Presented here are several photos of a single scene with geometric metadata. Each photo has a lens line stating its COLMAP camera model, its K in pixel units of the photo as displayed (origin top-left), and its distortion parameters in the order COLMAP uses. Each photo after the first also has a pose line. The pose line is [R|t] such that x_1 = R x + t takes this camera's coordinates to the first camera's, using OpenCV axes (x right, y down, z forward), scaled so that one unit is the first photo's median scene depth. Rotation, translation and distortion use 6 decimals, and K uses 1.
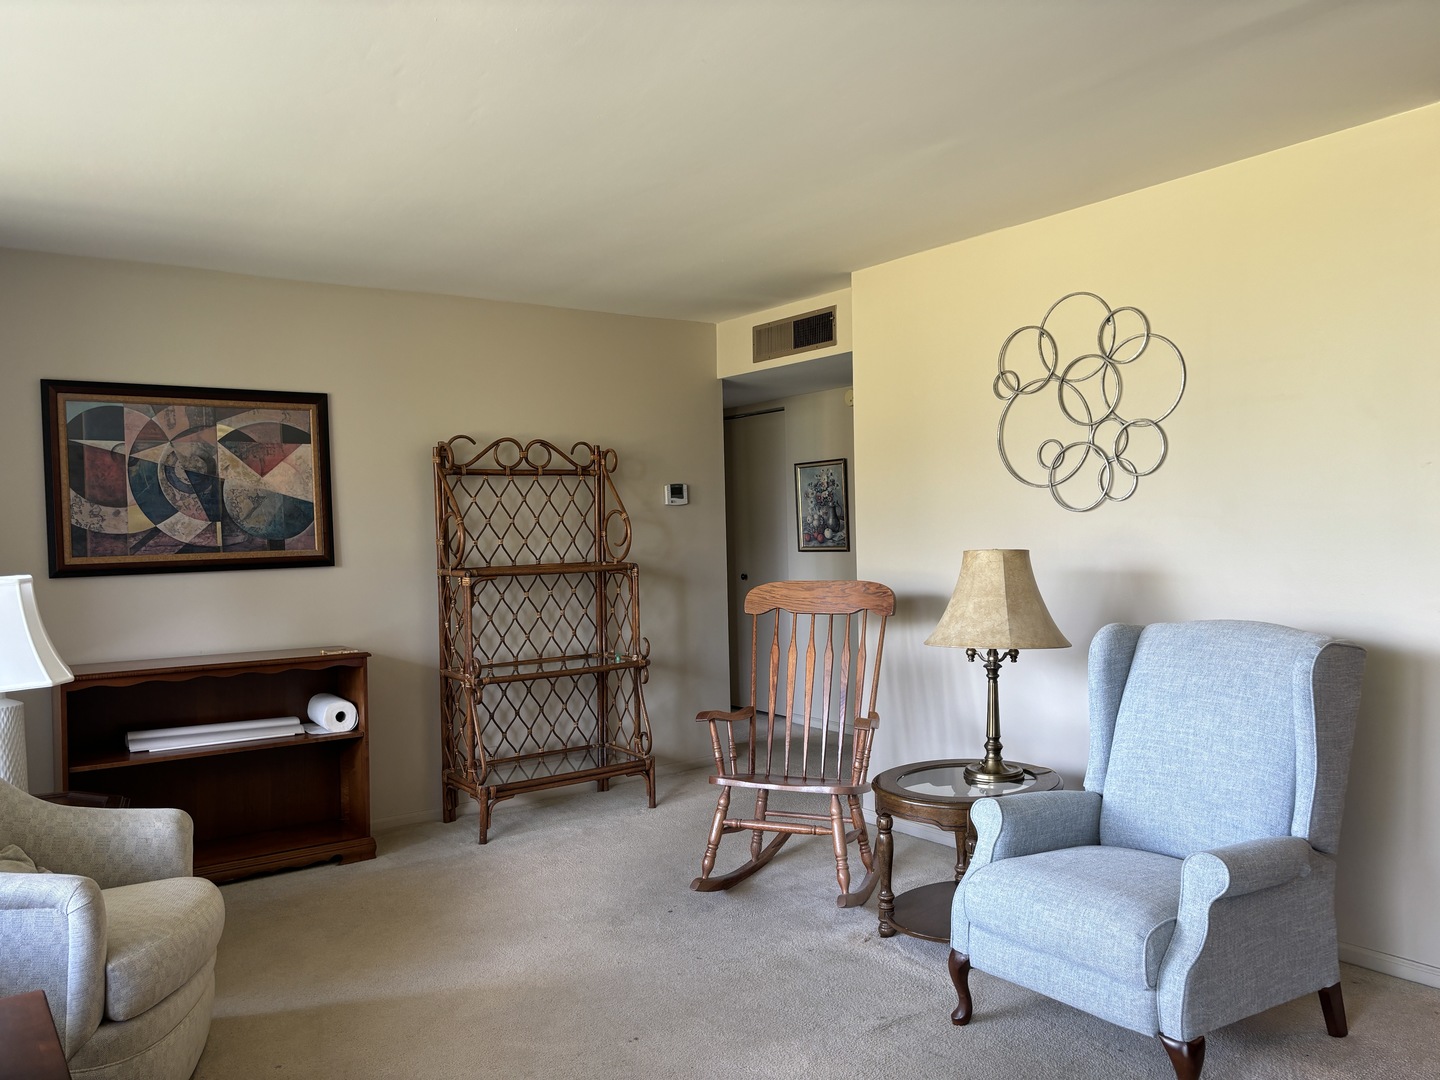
lens RADIAL K [[1084.7, 0, 723.1], [0, 1084.7, 548.6], [0, 0, 1]] dist [0.050072, -0.053663]
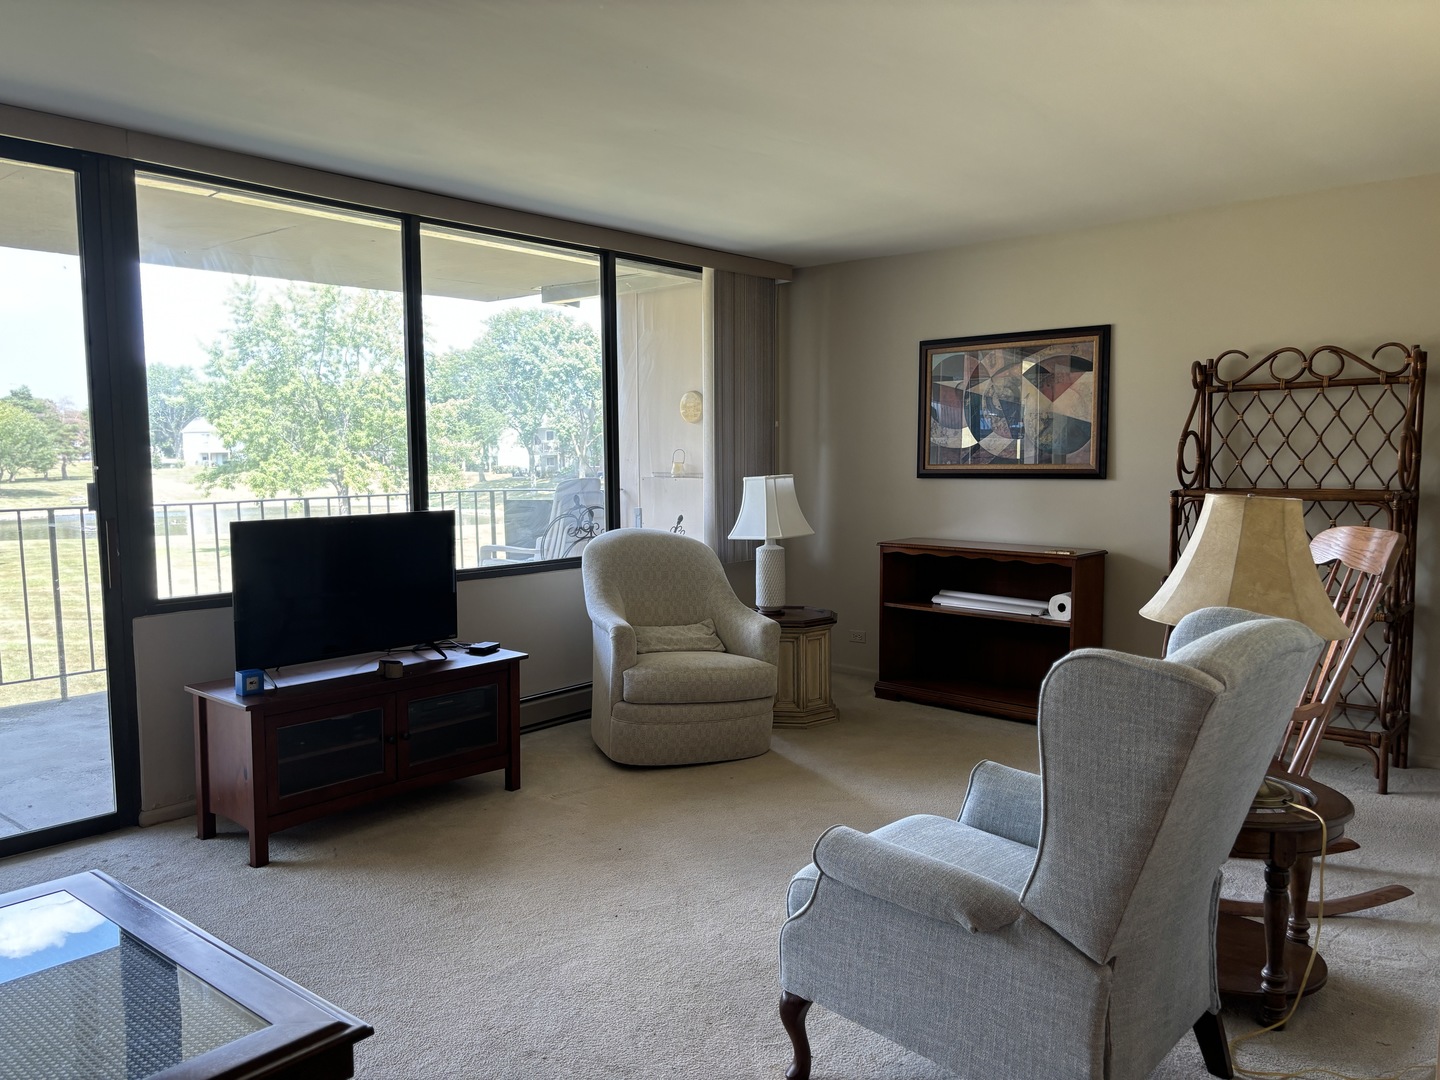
lens RADIAL K [[1084.7, 0, 732.0], [0, 1084.7, 551.4], [0, 0, 1]] dist [0.050072, -0.053663]
pose [[0.220773, 0.110971, -0.968992, 0.663588], [-0.020787, 0.993816, 0.109078, -0.025199], [0.975104, -0.003939, 0.221715, 0.378237]]
